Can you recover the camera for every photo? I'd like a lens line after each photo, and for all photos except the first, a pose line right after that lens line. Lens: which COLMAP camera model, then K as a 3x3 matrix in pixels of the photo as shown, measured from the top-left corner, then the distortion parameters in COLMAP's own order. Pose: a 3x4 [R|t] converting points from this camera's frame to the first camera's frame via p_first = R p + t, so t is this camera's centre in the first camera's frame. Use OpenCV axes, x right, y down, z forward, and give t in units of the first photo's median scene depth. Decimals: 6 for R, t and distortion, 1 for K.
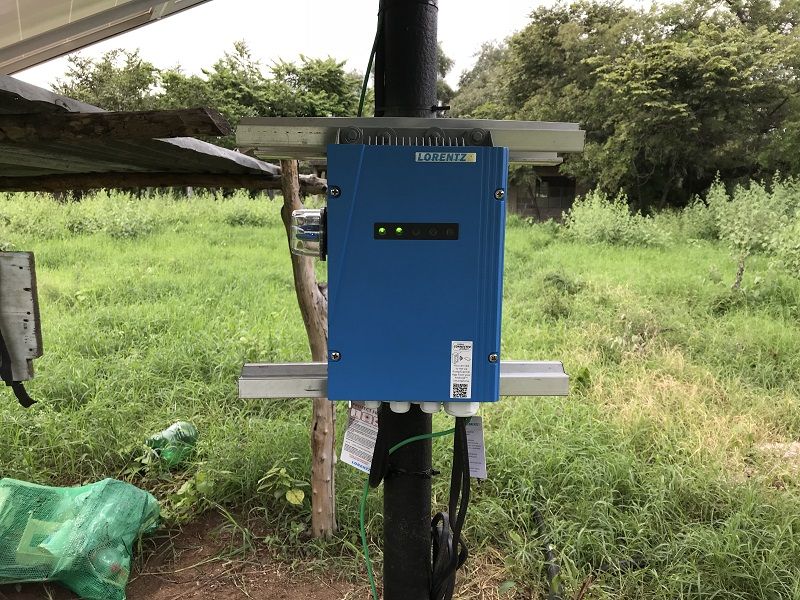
lens RADIAL K [[669.1, 0, 376.1], [0, 669.1, 281.4], [0, 0, 1]] dist [-0.003951, 0.004362]
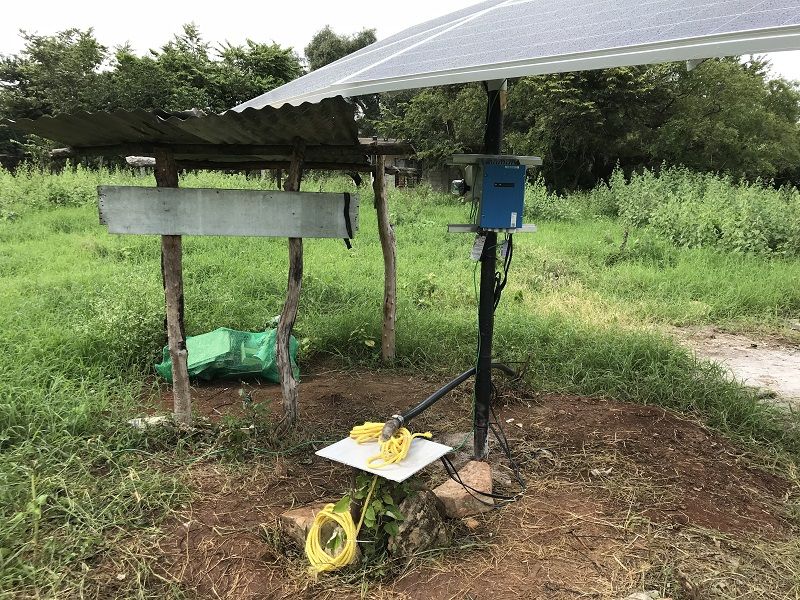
lens RADIAL K [[669.1, 0, 376.1], [0, 669.1, 281.4], [0, 0, 1]] dist [-0.003951, 0.004362]
pose [[0.993367, -0.001647, 0.114973, -0.057501], [-0.001745, 0.999566, 0.029391, 0.019143], [-0.114971, -0.029397, 0.992934, -0.144628]]
